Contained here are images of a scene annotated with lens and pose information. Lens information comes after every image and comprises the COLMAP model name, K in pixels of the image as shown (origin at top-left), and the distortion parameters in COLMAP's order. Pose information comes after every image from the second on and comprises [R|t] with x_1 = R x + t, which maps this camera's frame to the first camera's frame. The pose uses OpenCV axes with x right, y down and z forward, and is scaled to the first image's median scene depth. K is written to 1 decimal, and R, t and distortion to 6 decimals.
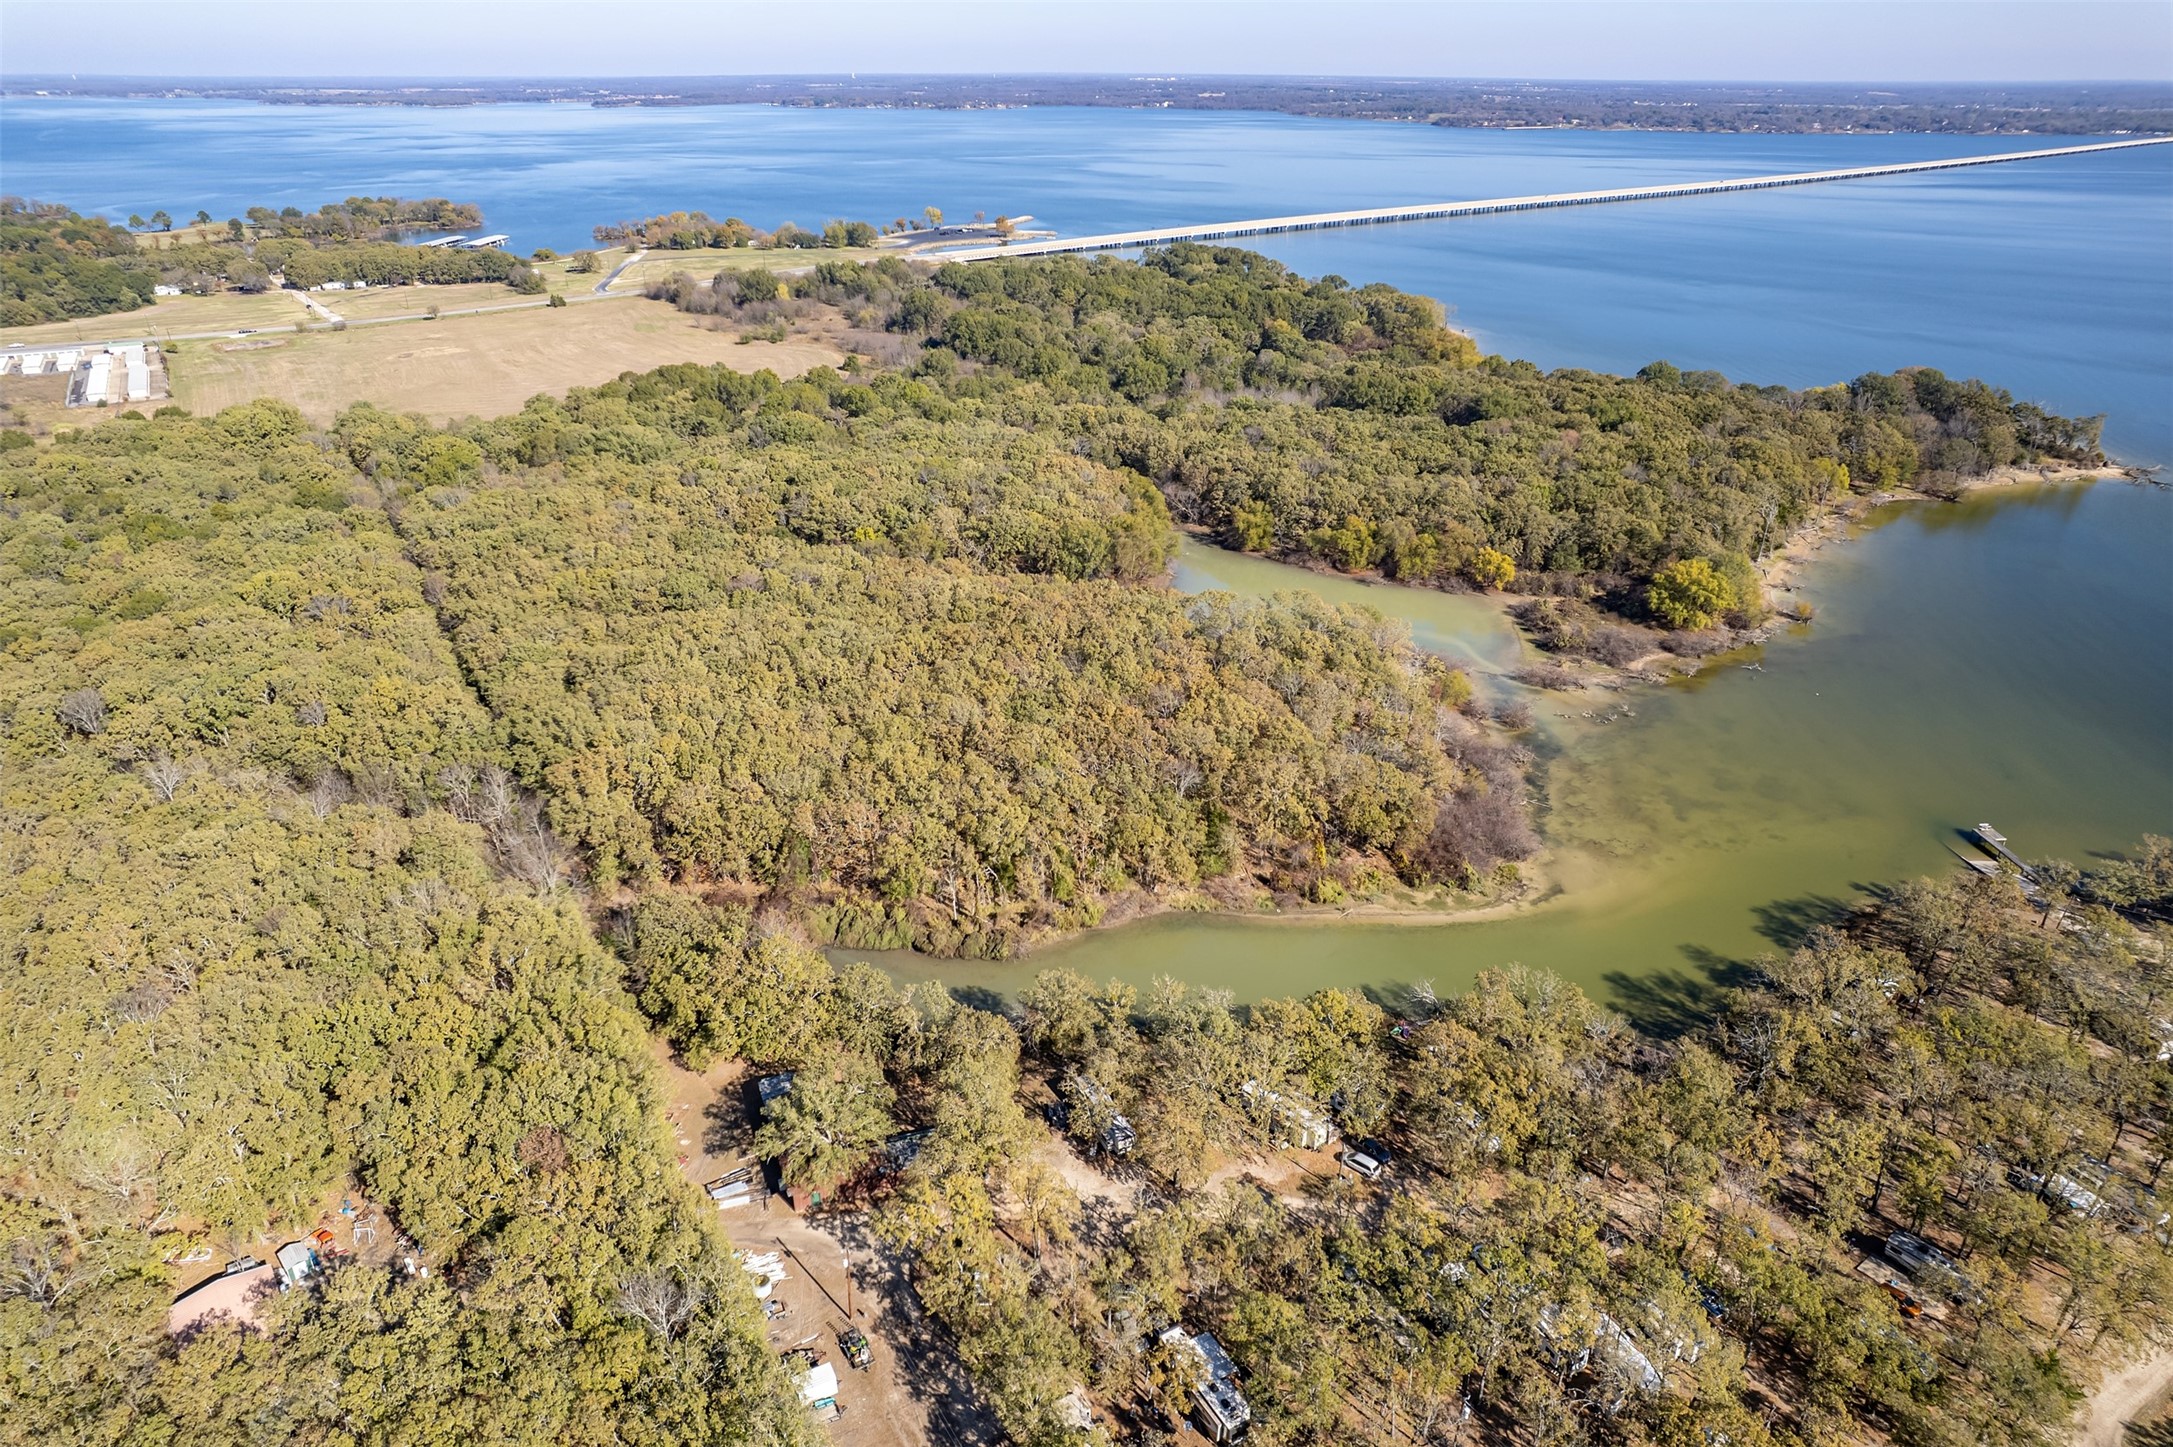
lens RADIAL K [[1392.2, 0, 1092.7], [0, 1392.2, 724.8], [0, 0, 1]] dist [-0.076015, 0.071652]
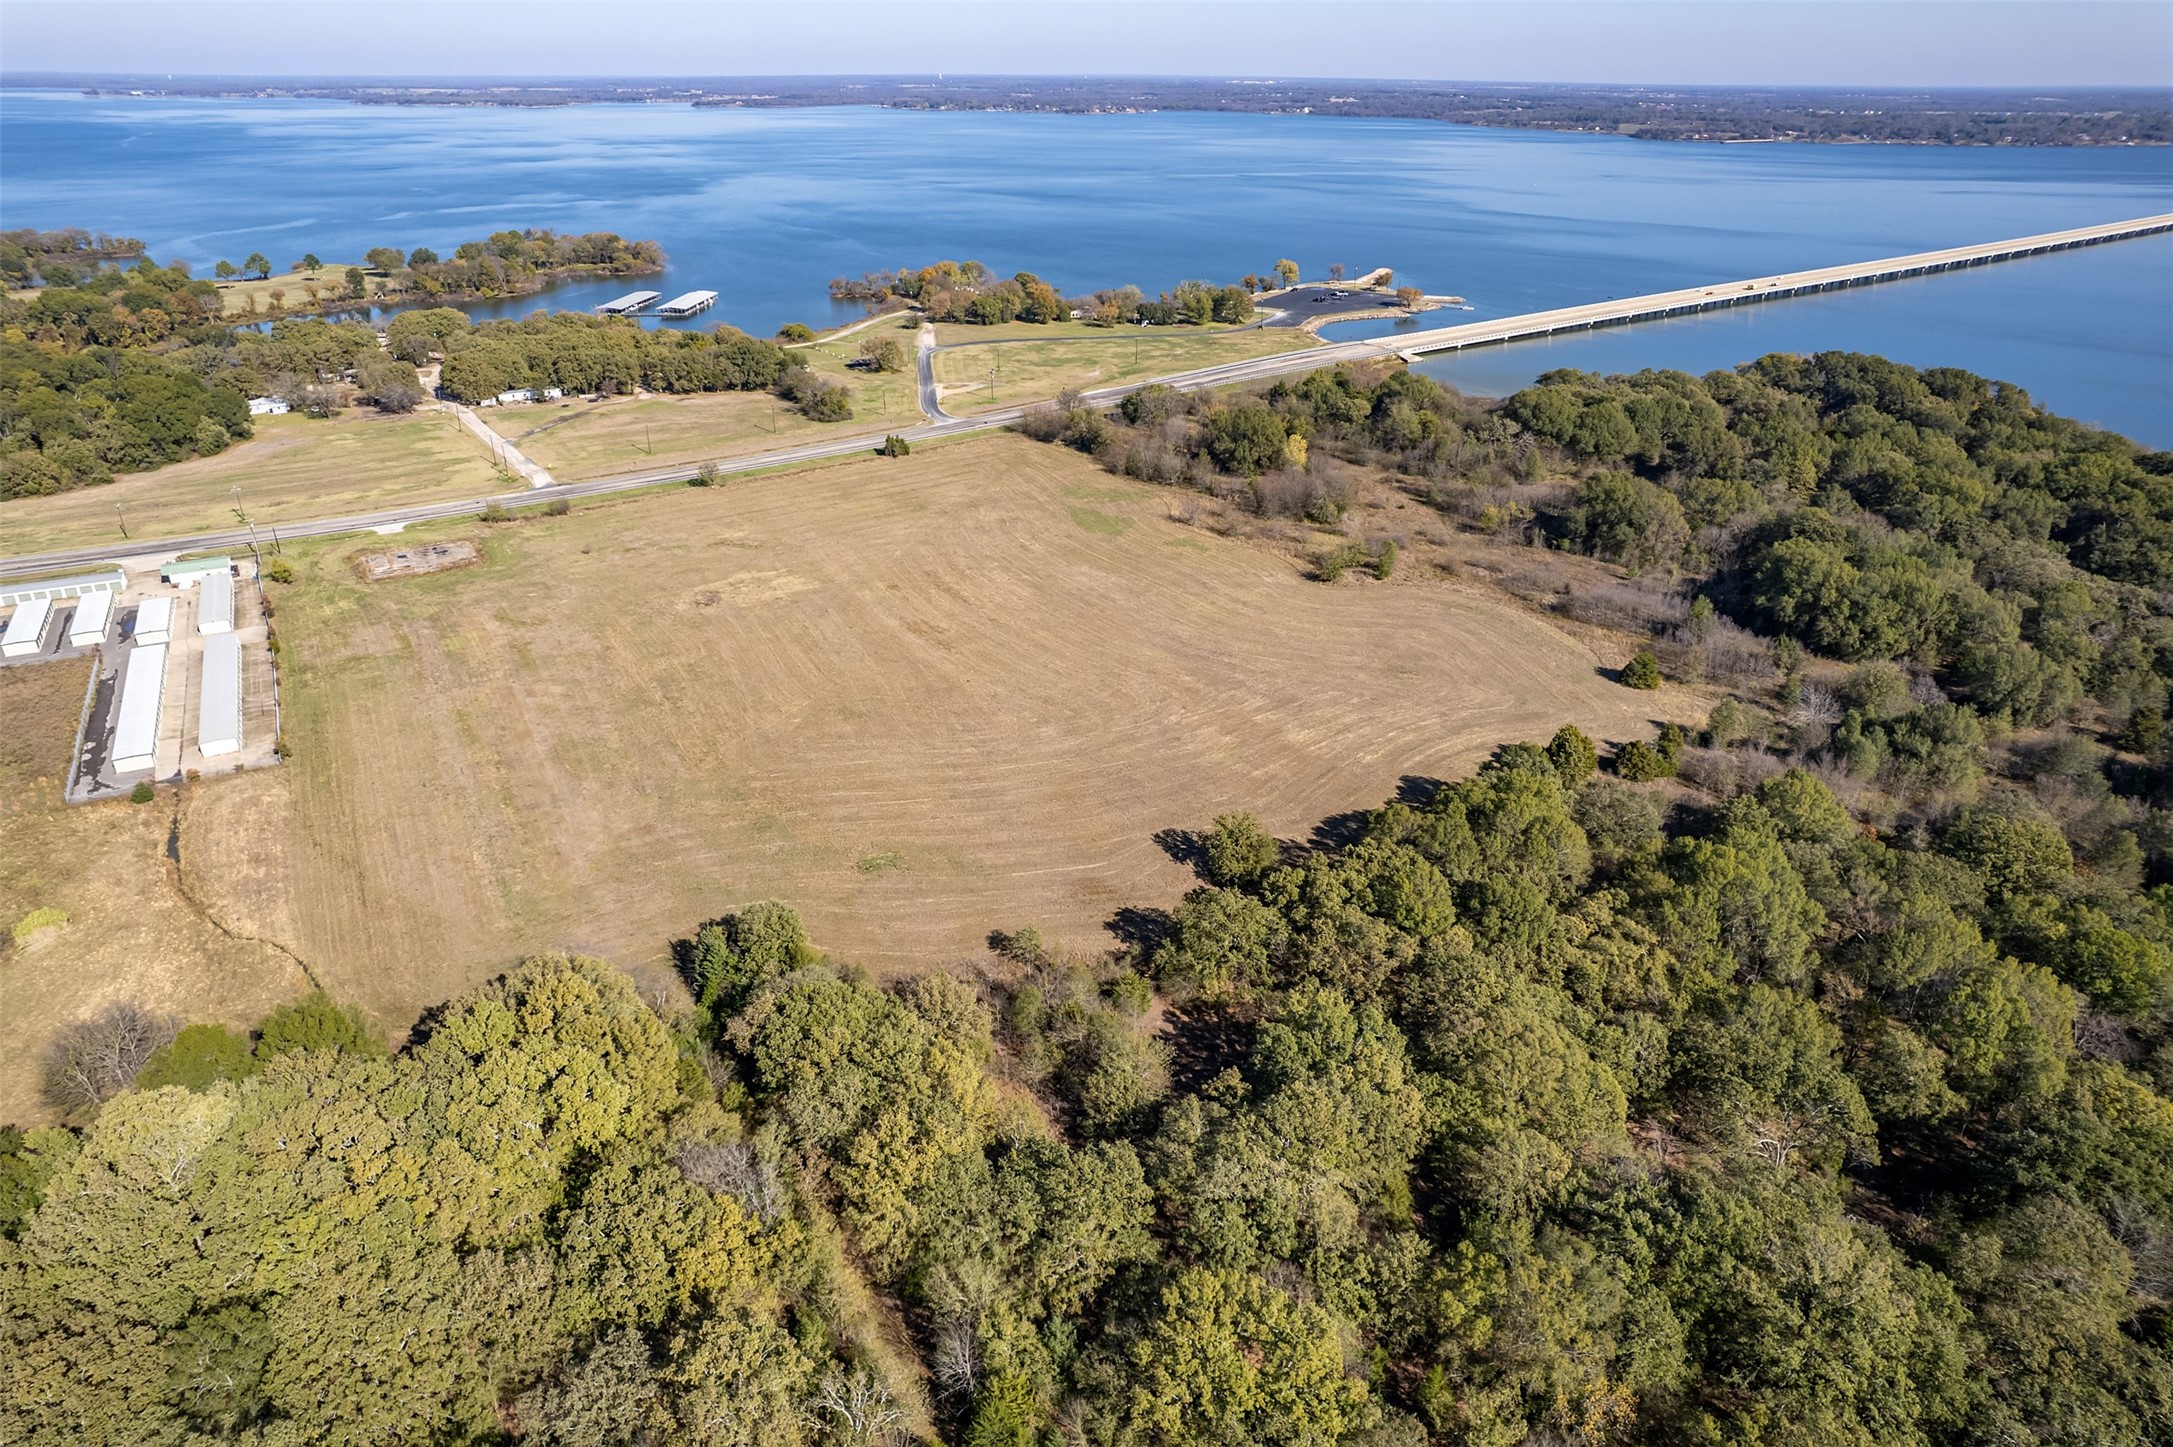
lens RADIAL K [[1392.2, 0, 1092.7], [0, 1392.2, 724.8], [0, 0, 1]] dist [-0.076015, 0.071652]
pose [[0.998994, 0.022472, -0.038800, -0.102423], [-0.022521, 0.999746, -0.000826, -0.069266], [0.038772, 0.001699, 0.999247, 0.145587]]
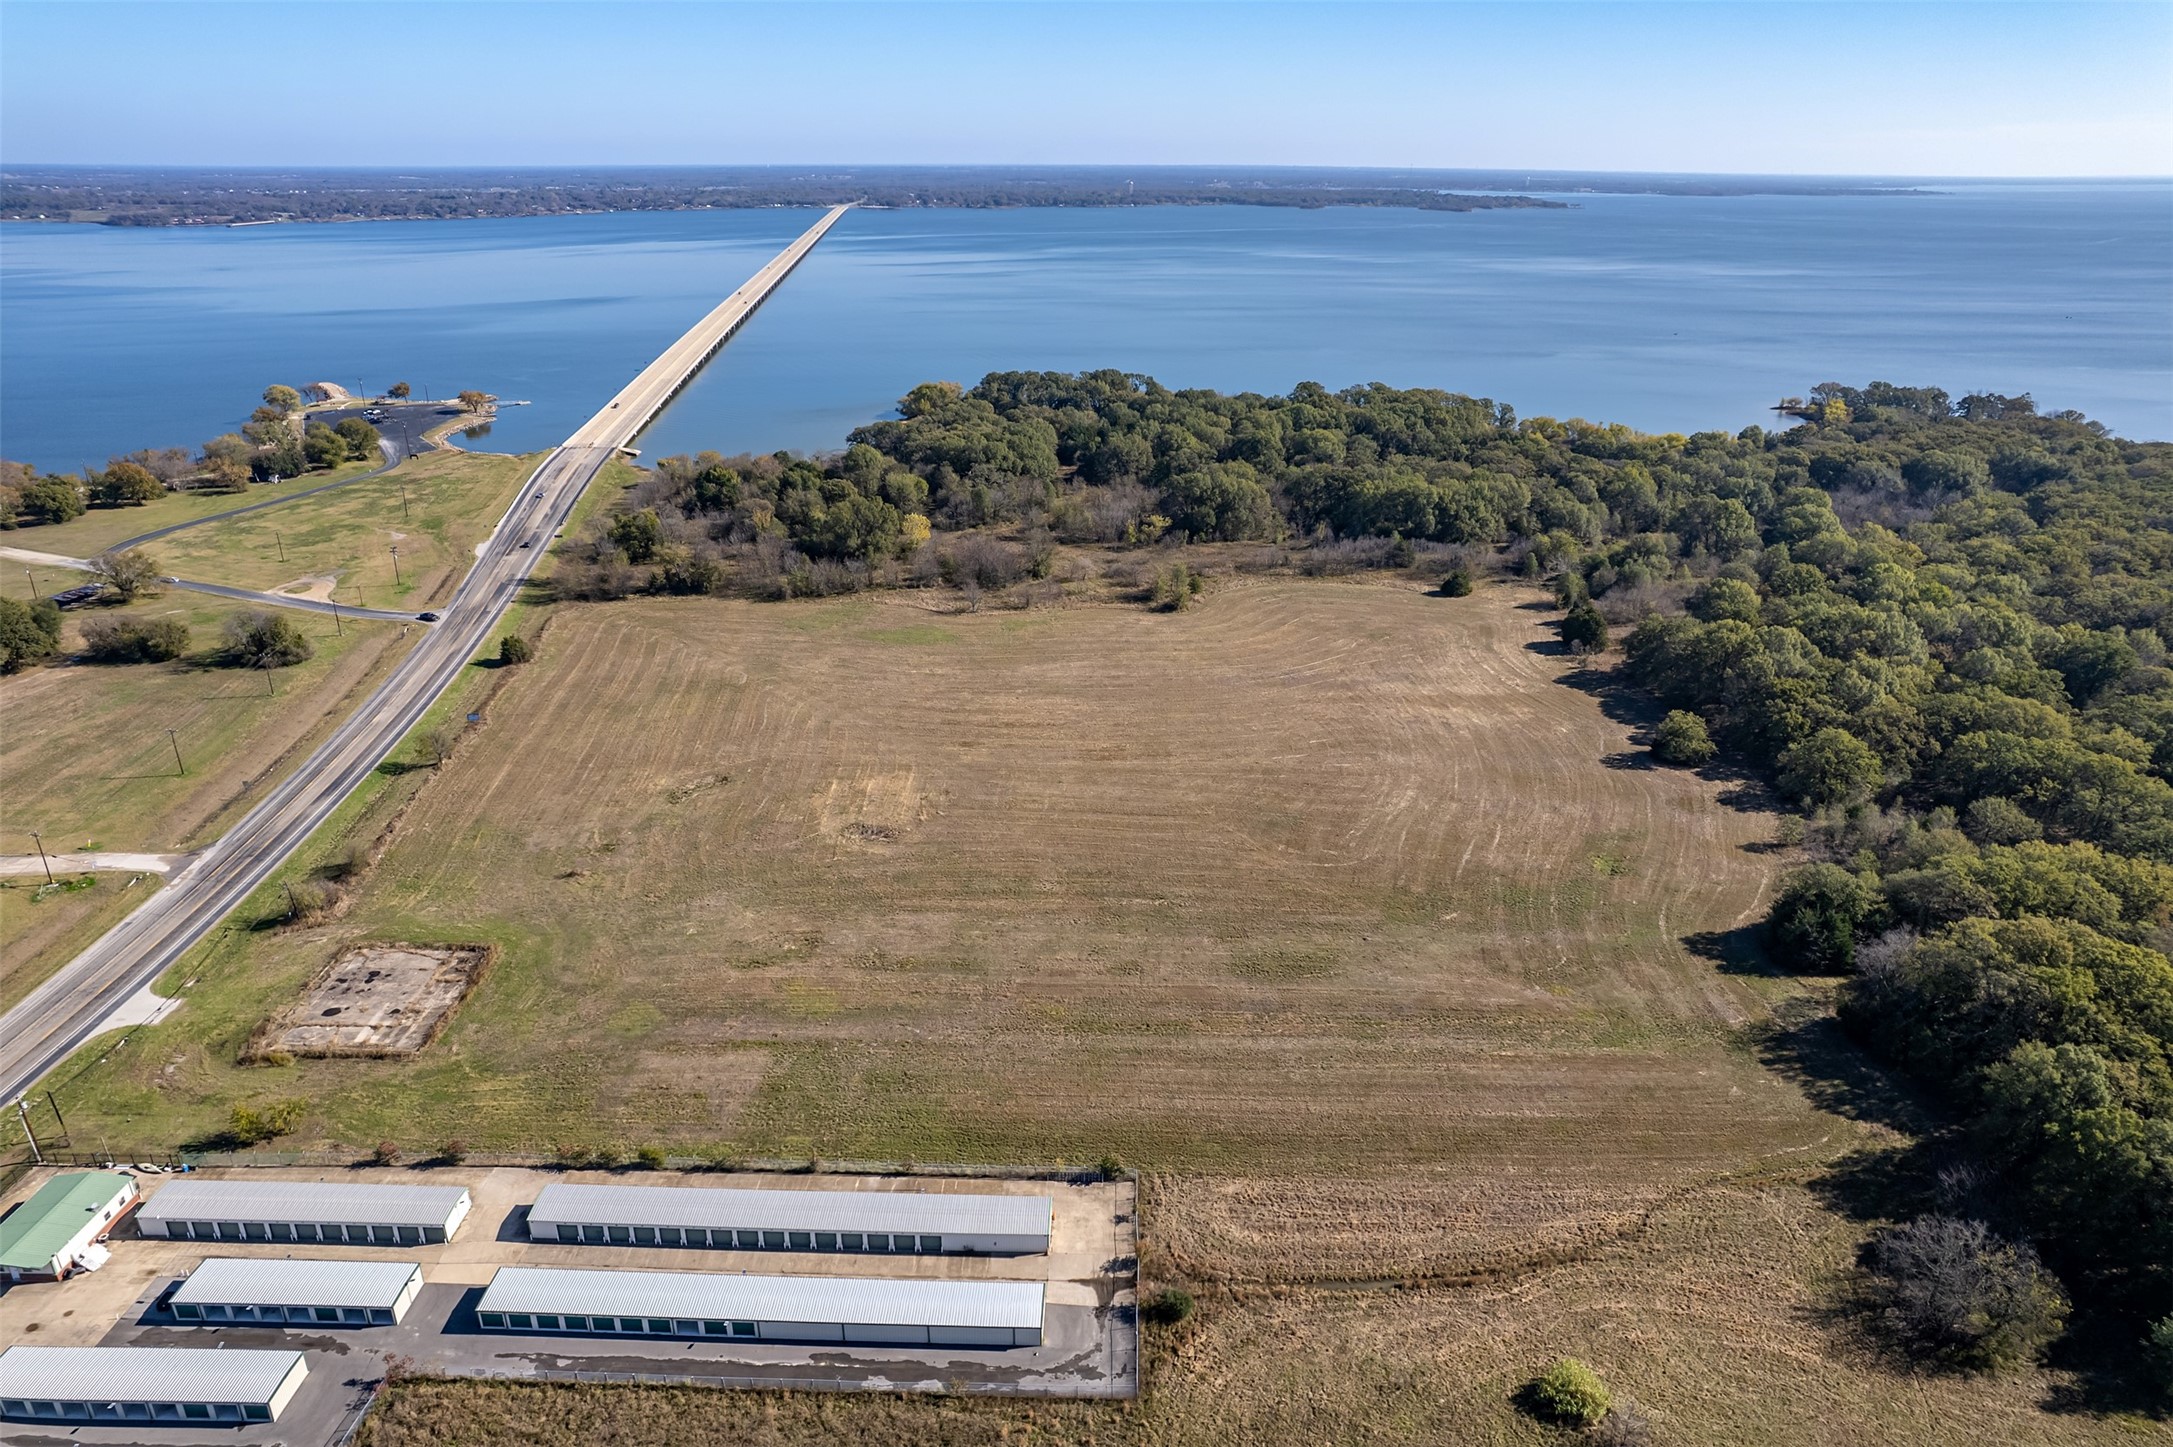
lens RADIAL K [[1392.2, 0, 1092.7], [0, 1392.2, 724.8], [0, 0, 1]] dist [-0.076015, 0.071652]
pose [[0.548717, -0.318114, 0.773119, -0.239939], [0.357622, 0.925208, 0.126873, -0.101545], [-0.755656, 0.206867, 0.621442, 0.211848]]
